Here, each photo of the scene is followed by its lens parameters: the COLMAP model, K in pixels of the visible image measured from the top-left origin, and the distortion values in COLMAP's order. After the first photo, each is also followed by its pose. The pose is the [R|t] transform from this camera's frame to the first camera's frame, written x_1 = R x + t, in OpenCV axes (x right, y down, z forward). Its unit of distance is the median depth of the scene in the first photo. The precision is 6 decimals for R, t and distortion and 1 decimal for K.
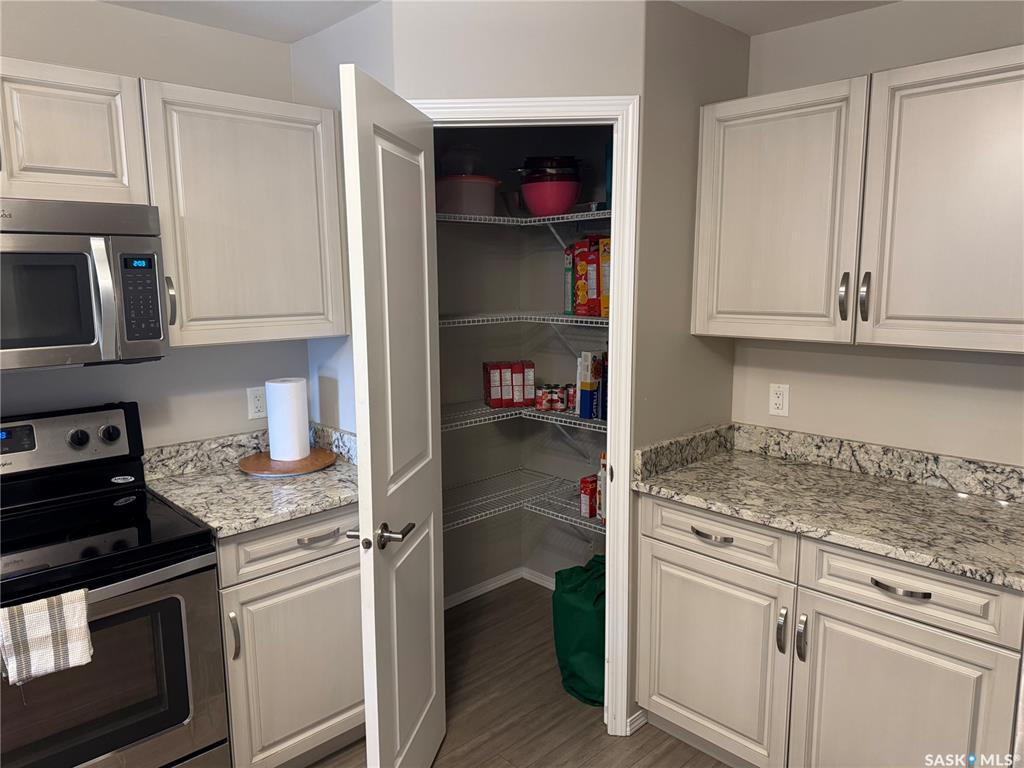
lens RADIAL K [[737.5, 0, 512.0], [0, 737.5, 384.0], [0, 0, 1]] dist [-0.024599, -0.006871]
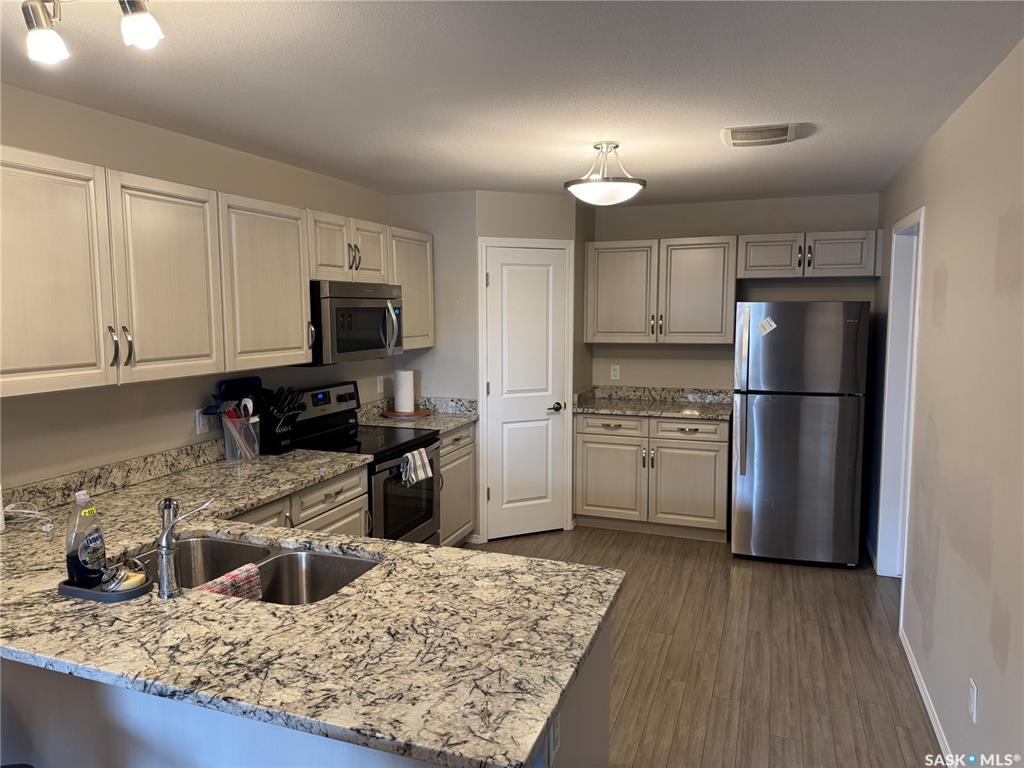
lens RADIAL K [[703.2, 0, 512.0], [0, 703.2, 384.0], [0, 0, 1]] dist [-0.152957, 0.098627]
pose [[0.899046, -0.044024, 0.435635, -0.979457], [0.066499, 0.997120, -0.036471, 0.131901], [-0.432775, 0.061759, 0.899384, -0.883300]]
